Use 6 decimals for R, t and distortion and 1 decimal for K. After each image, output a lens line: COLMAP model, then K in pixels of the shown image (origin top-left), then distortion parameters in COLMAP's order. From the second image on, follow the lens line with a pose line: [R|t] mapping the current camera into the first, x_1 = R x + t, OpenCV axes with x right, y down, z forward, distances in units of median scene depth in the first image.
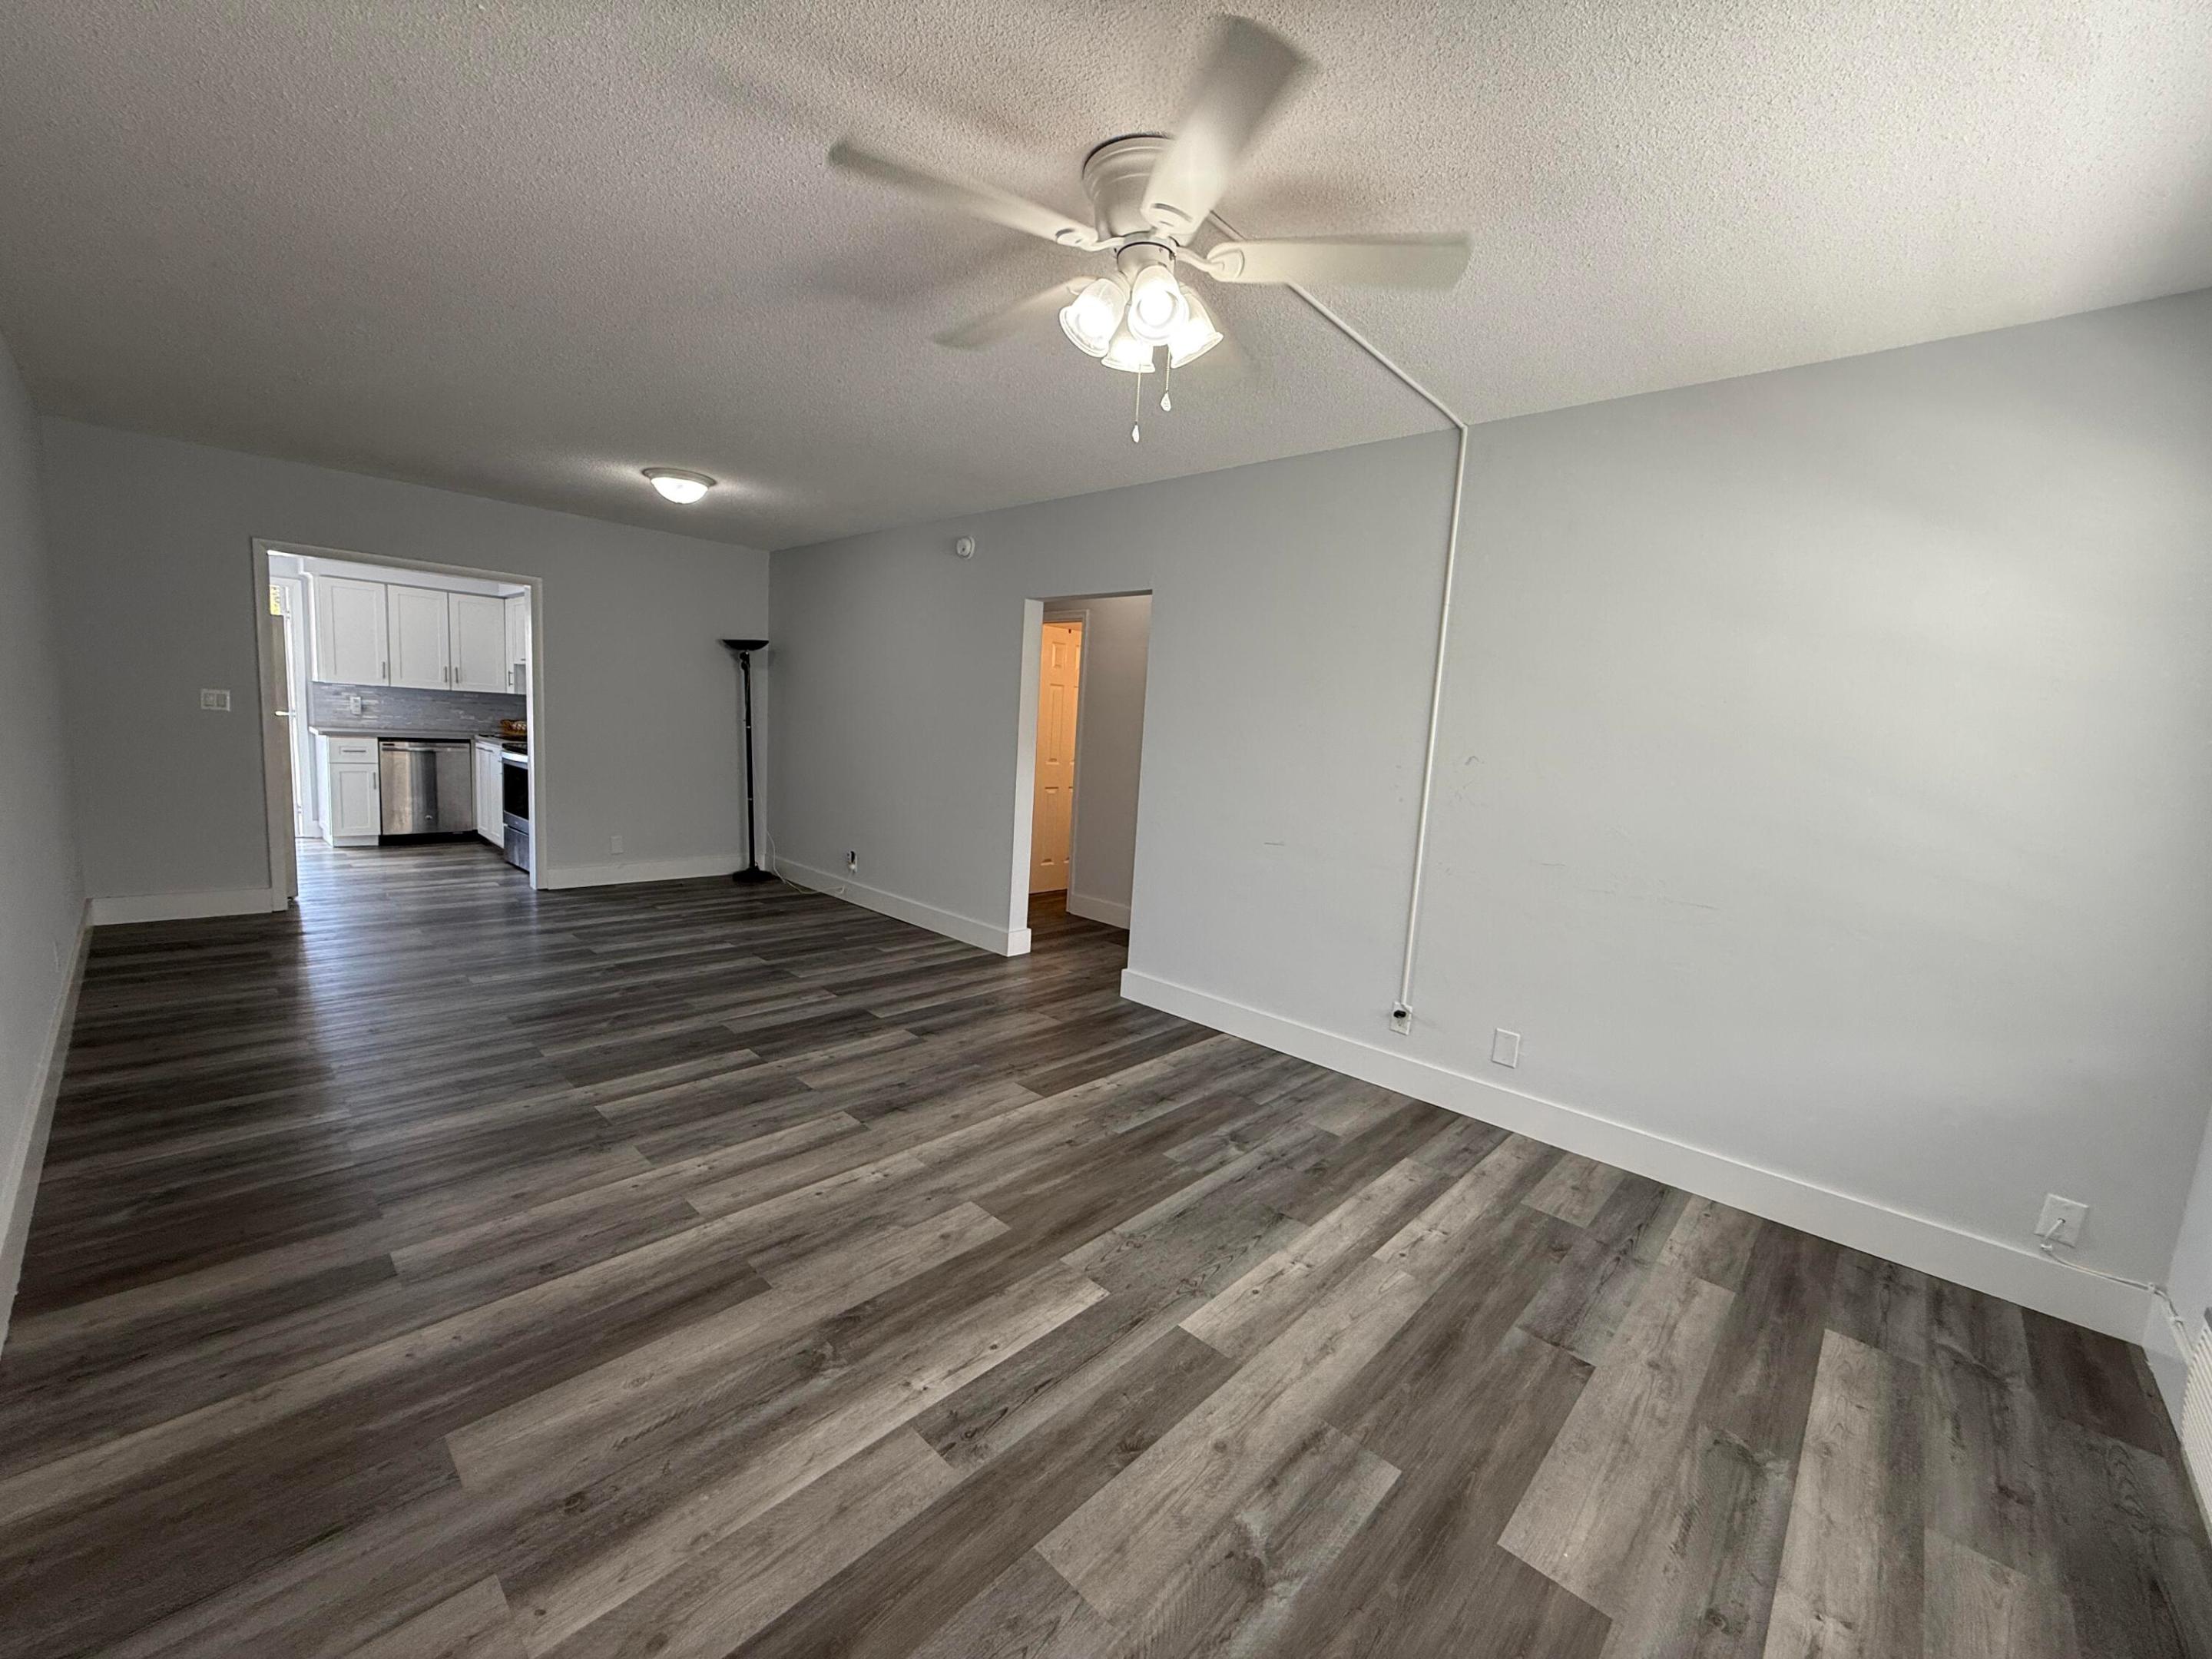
lens RADIAL K [[879.4, 0, 1100.3], [0, 879.4, 834.5], [0, 0, 1]] dist [-0.000637, 0.000608]
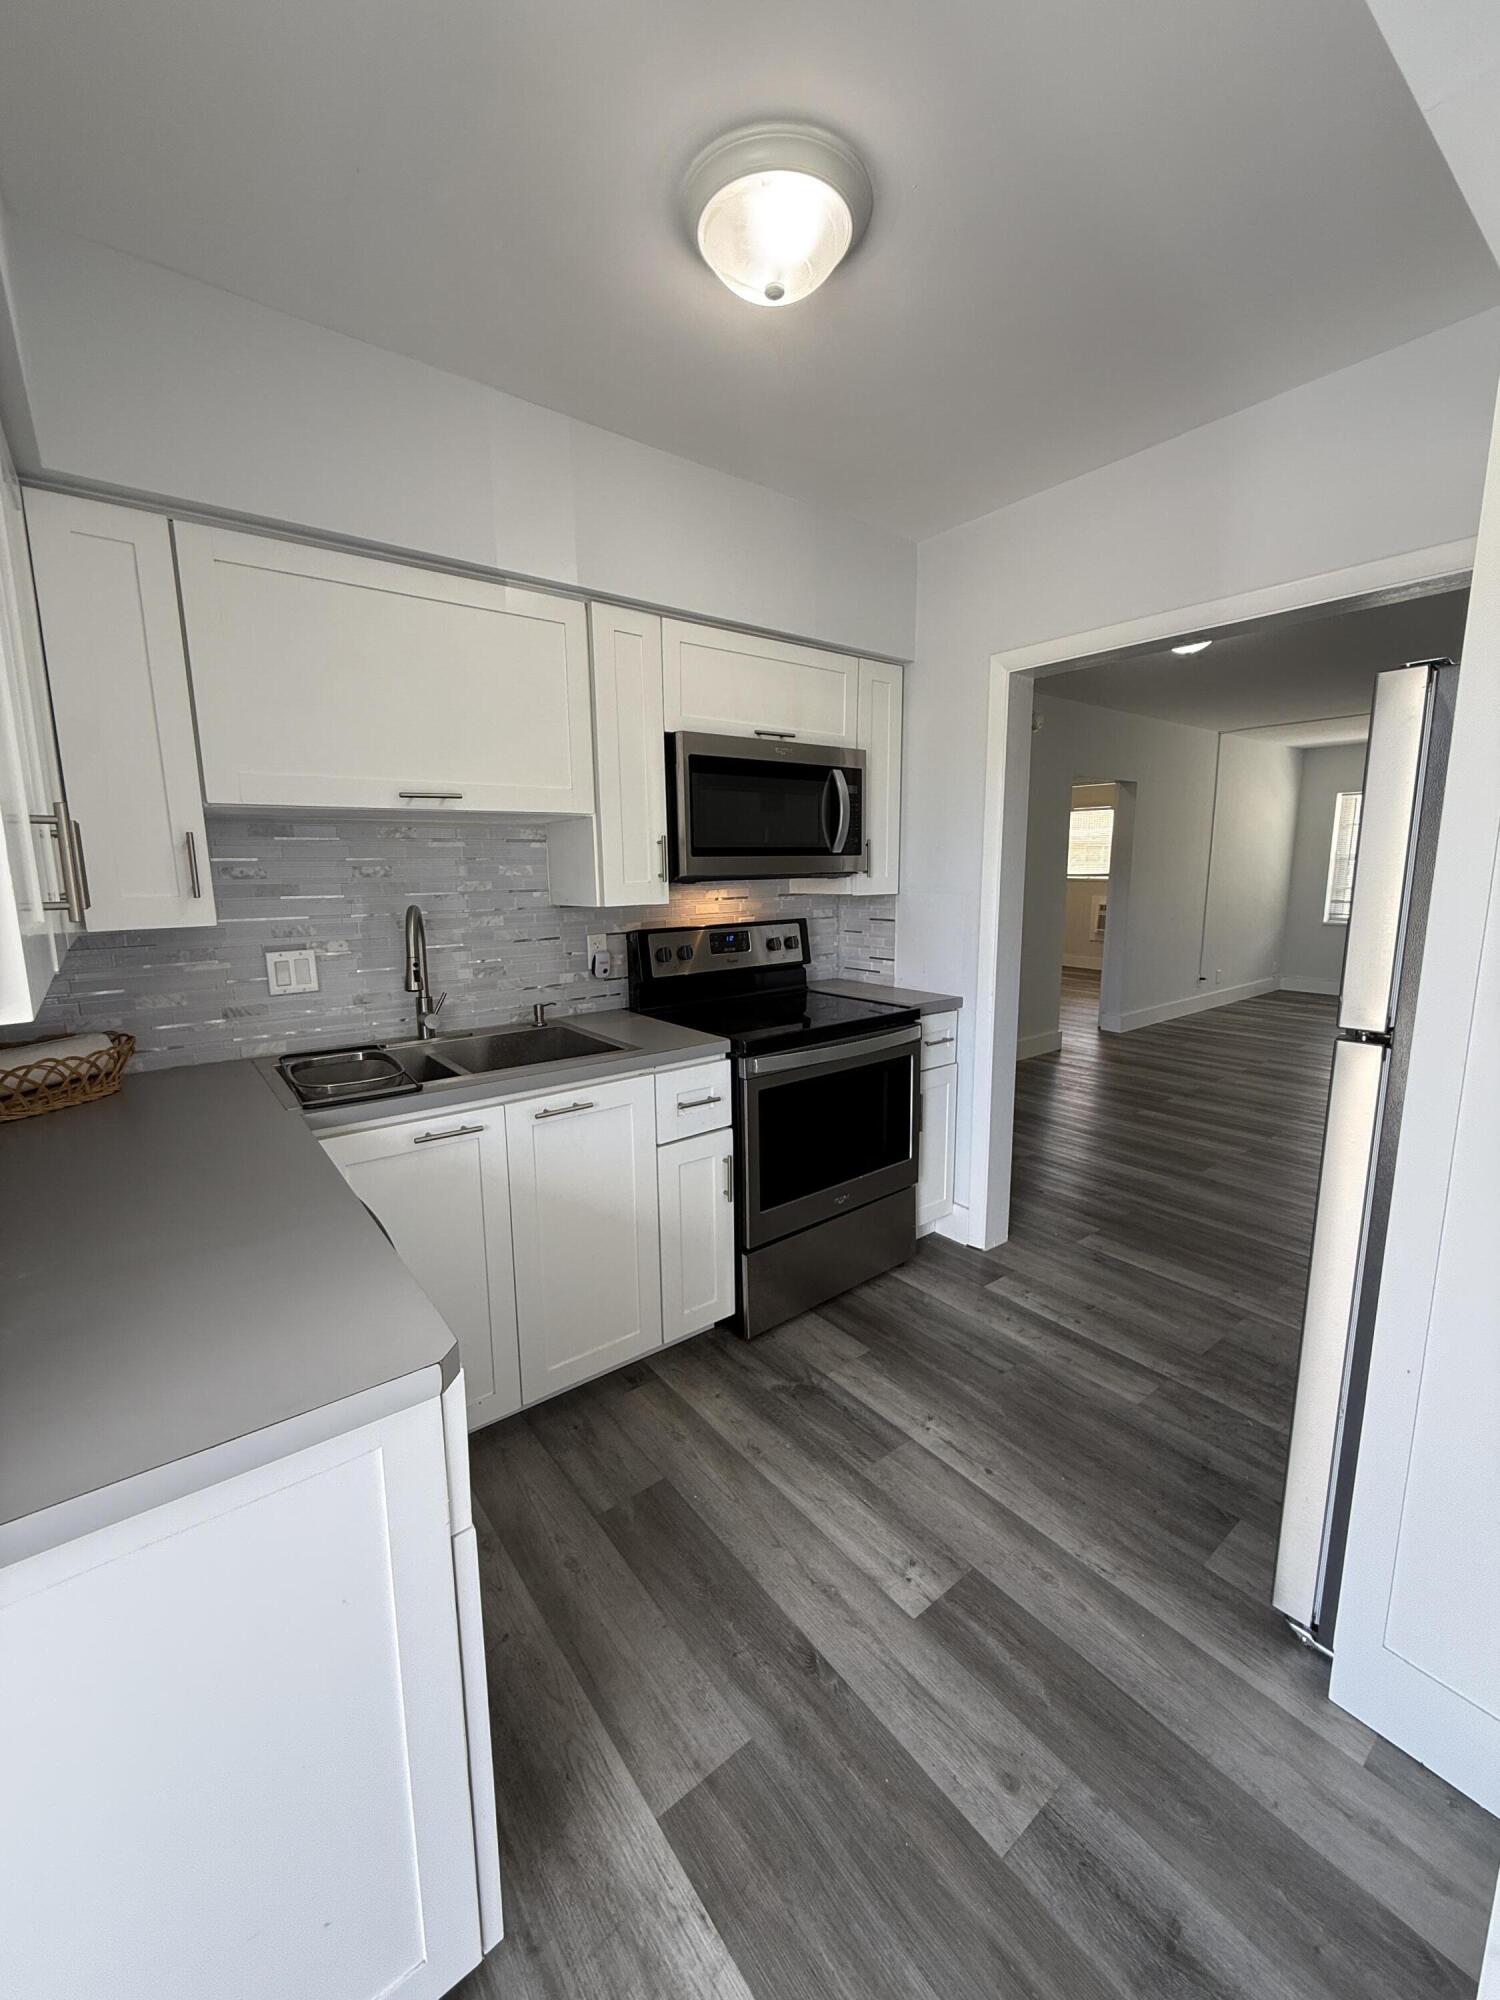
lens RADIAL K [[795.2, 0, 750.0], [0, 795.2, 995.3], [0, 0, 1]] dist [-0.000637, 0.000608]
pose [[0.152847, -0.225982, 0.962065, -2.507110], [0.144988, 0.968098, 0.204364, -0.478806], [-0.977556, 0.108251, 0.180736, 2.363298]]
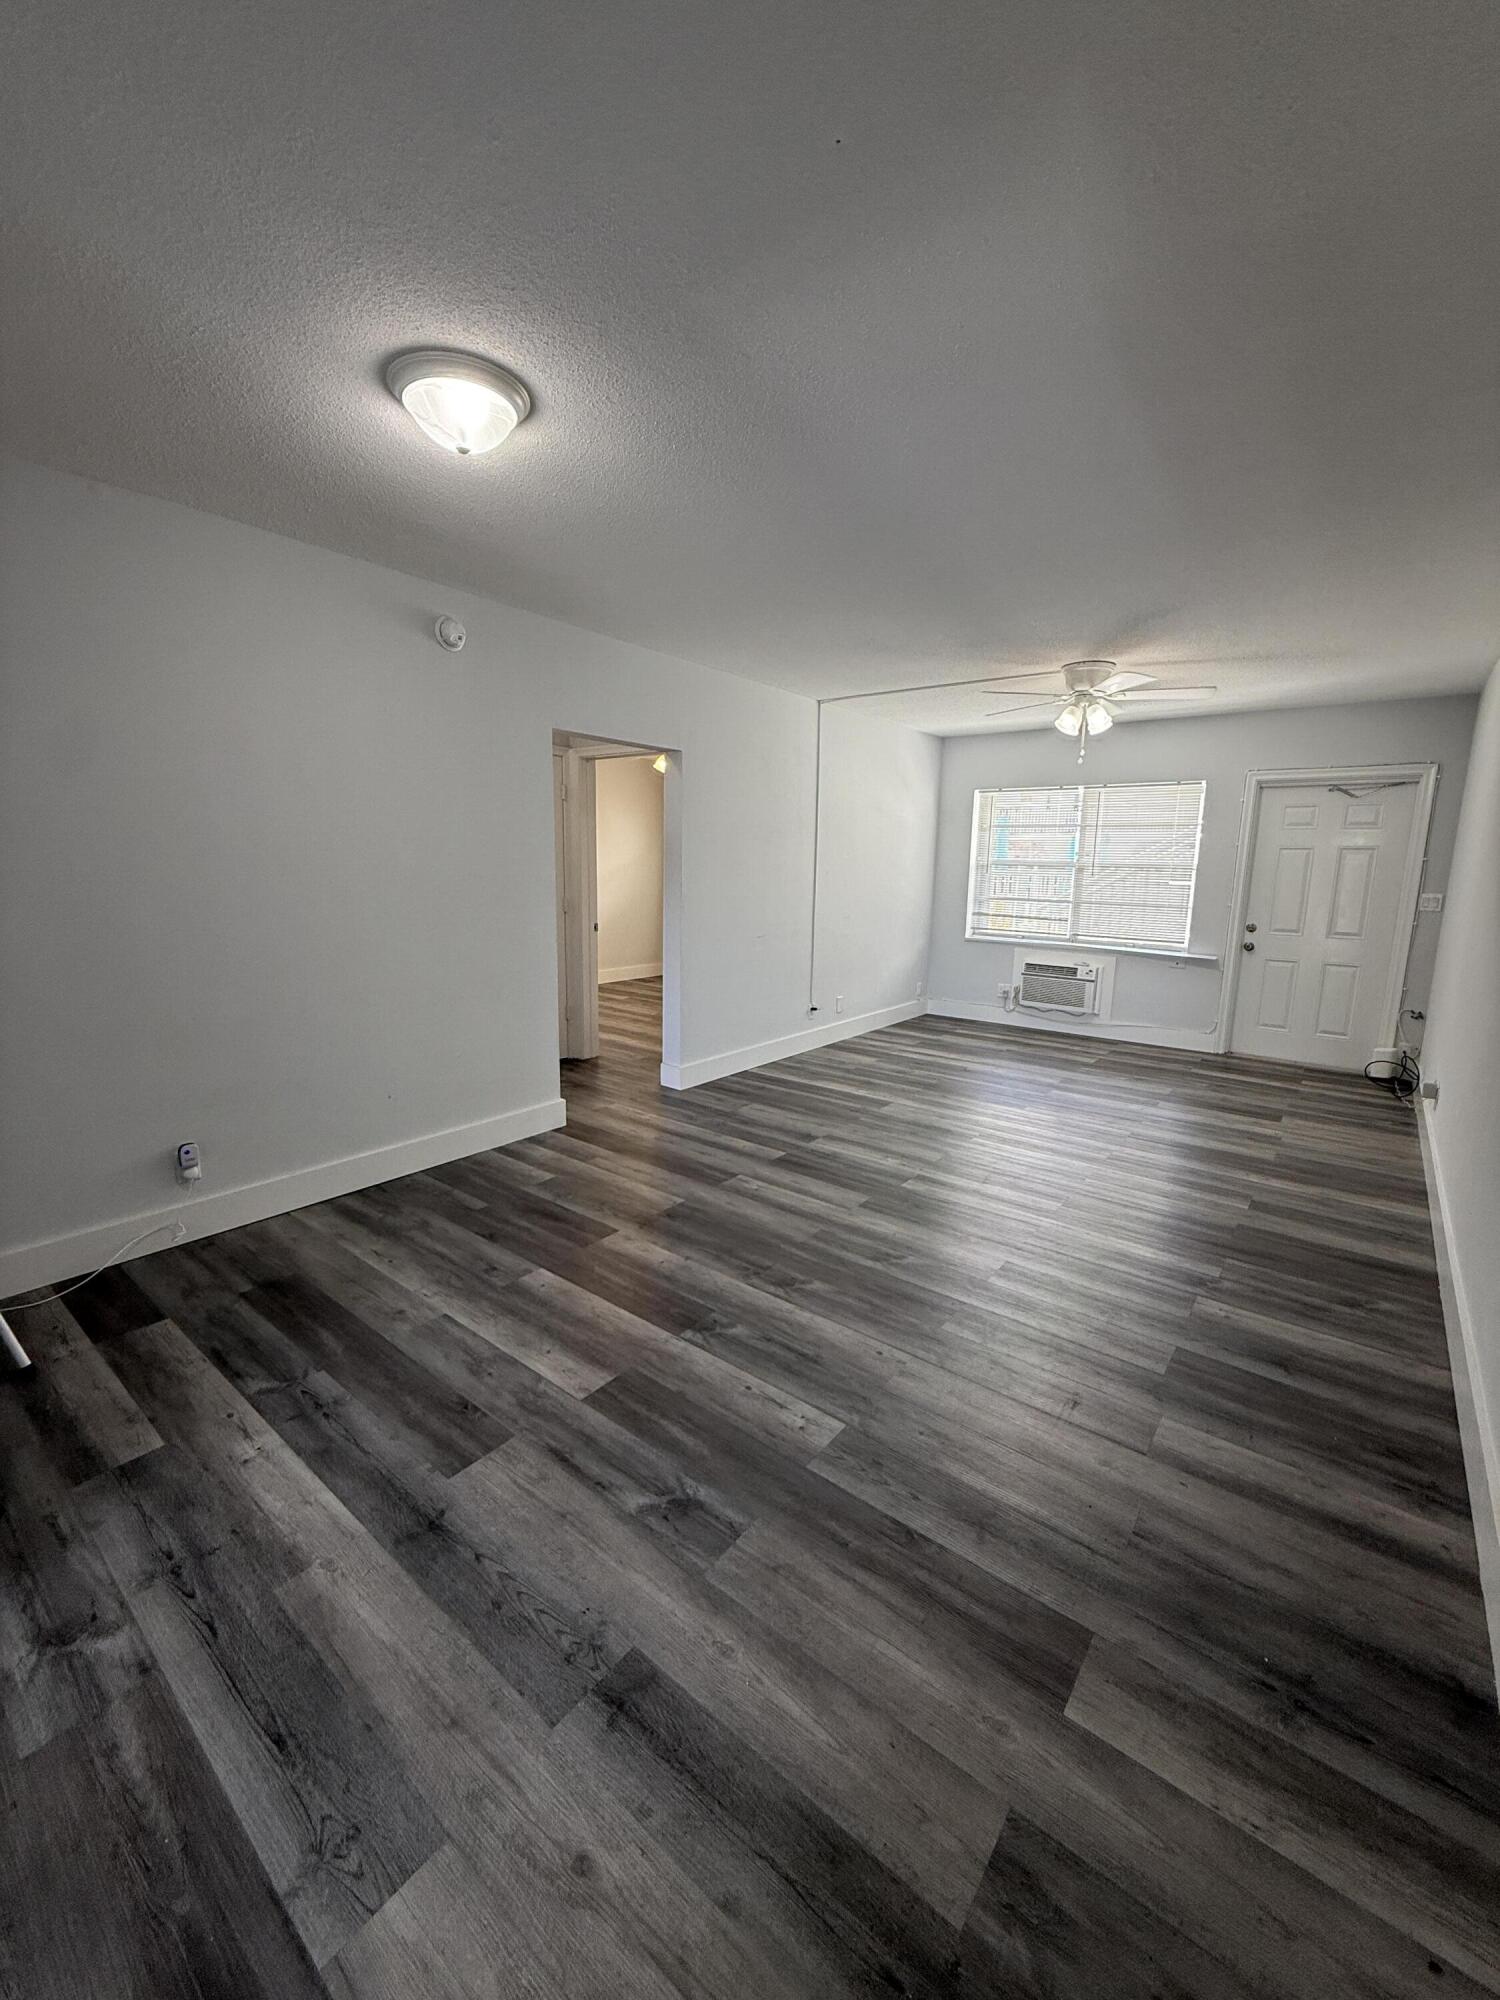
lens RADIAL K [[793.2, 0, 748.5], [0, 793.2, 999.0], [0, 0, 1]] dist [0.000703, -0.000646]
pose [[-0.085126, -0.230861, 0.969256, -1.718476], [0.106560, 0.965098, 0.239230, -0.319543], [-0.990656, 0.123649, -0.057554, 1.615780]]
